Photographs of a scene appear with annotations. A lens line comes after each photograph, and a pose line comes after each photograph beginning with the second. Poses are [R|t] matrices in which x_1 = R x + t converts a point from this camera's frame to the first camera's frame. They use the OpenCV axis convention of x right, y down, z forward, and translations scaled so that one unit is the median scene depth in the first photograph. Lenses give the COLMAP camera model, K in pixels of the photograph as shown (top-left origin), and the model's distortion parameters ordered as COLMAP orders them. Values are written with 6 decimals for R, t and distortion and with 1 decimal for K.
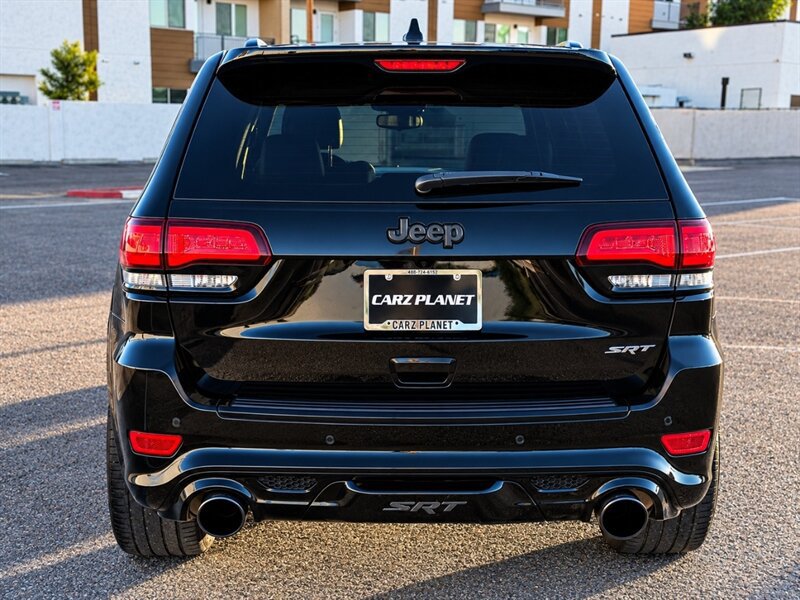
lens RADIAL K [[1173.4, 0, 400.0], [0, 1173.4, 300.0], [0, 0, 1]] dist [0.109750, -0.035319]
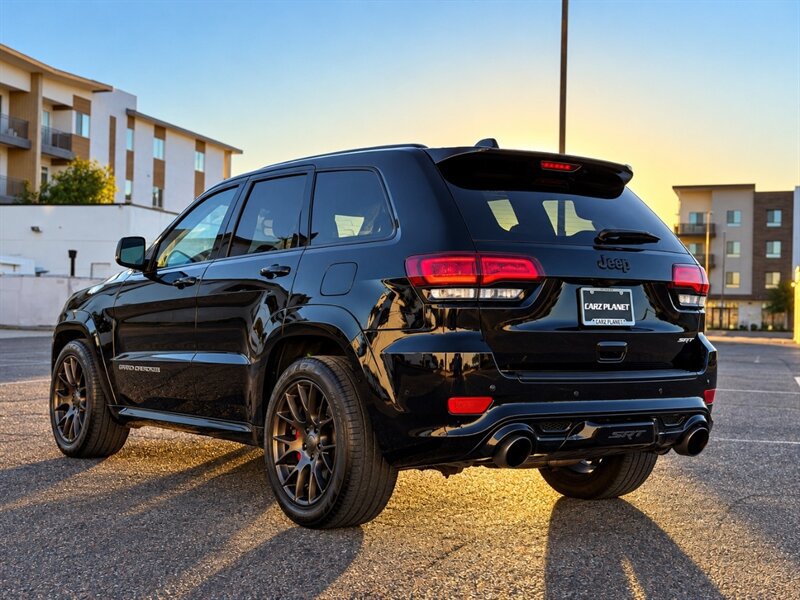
lens RADIAL K [[1173.4, 0, 400.0], [0, 1173.4, 300.0], [0, 0, 1]] dist [0.109750, -0.035319]
pose [[0.820210, 0.012736, 0.571921, -1.135263], [0.075244, 0.988664, -0.129927, 0.178909], [-0.567093, 0.149601, 0.809954, -0.147006]]
